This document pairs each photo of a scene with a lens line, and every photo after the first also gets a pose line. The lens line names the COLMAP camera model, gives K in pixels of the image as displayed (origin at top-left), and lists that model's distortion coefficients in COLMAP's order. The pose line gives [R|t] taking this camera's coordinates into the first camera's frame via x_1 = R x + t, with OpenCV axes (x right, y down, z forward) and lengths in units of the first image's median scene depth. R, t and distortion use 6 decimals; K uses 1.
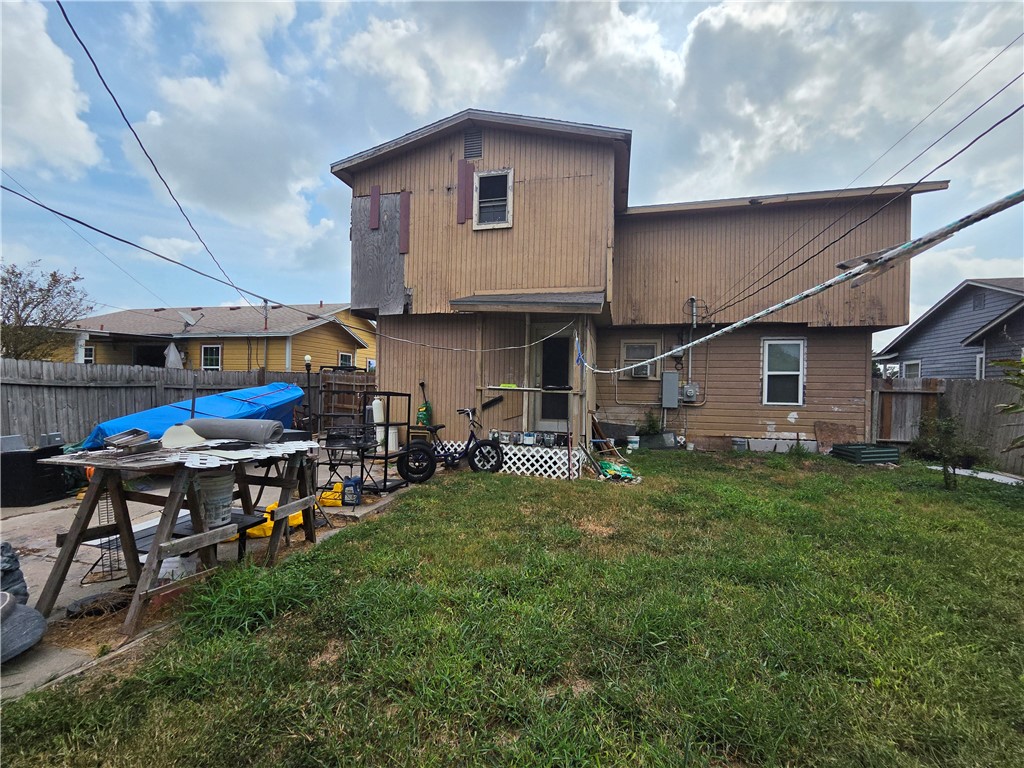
lens RADIAL K [[424.7, 0, 515.1], [0, 424.7, 385.2], [0, 0, 1]] dist [0.000414, 0.000131]
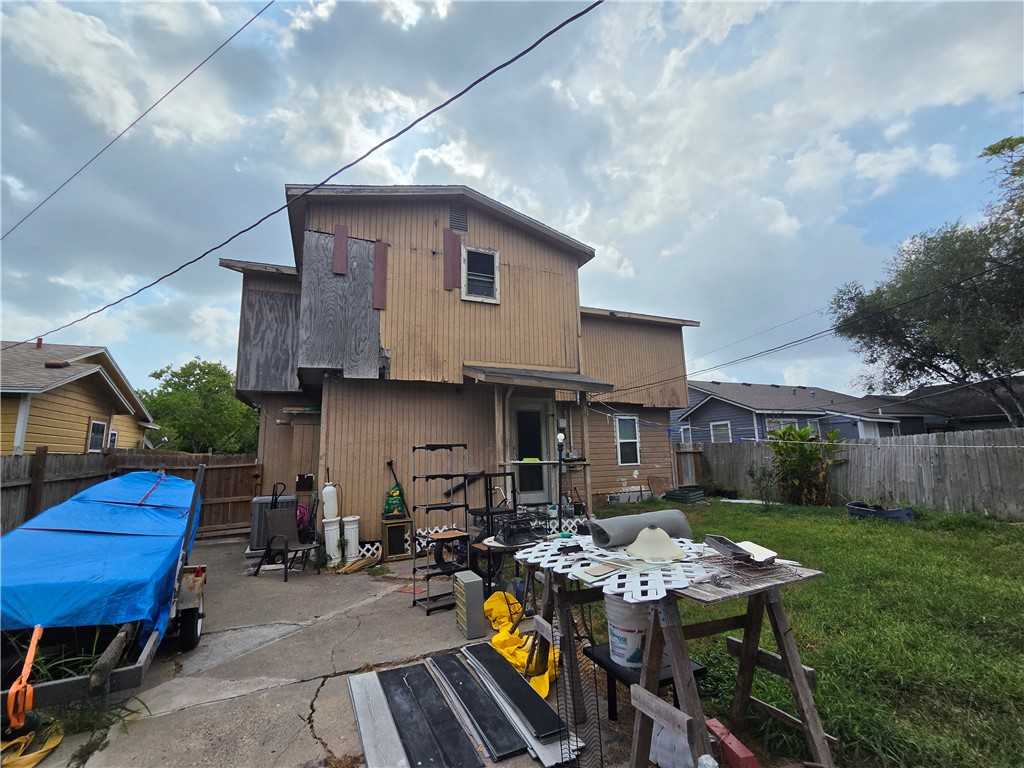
lens RADIAL K [[424.7, 0, 512.2], [0, 424.7, 382.8], [0, 0, 1]] dist [0.000414, 0.000131]
pose [[0.795458, 0.063484, 0.602674, -0.572956], [0.036487, 0.987677, -0.152196, -0.022783], [-0.604909, 0.143055, 0.783339, 0.189228]]
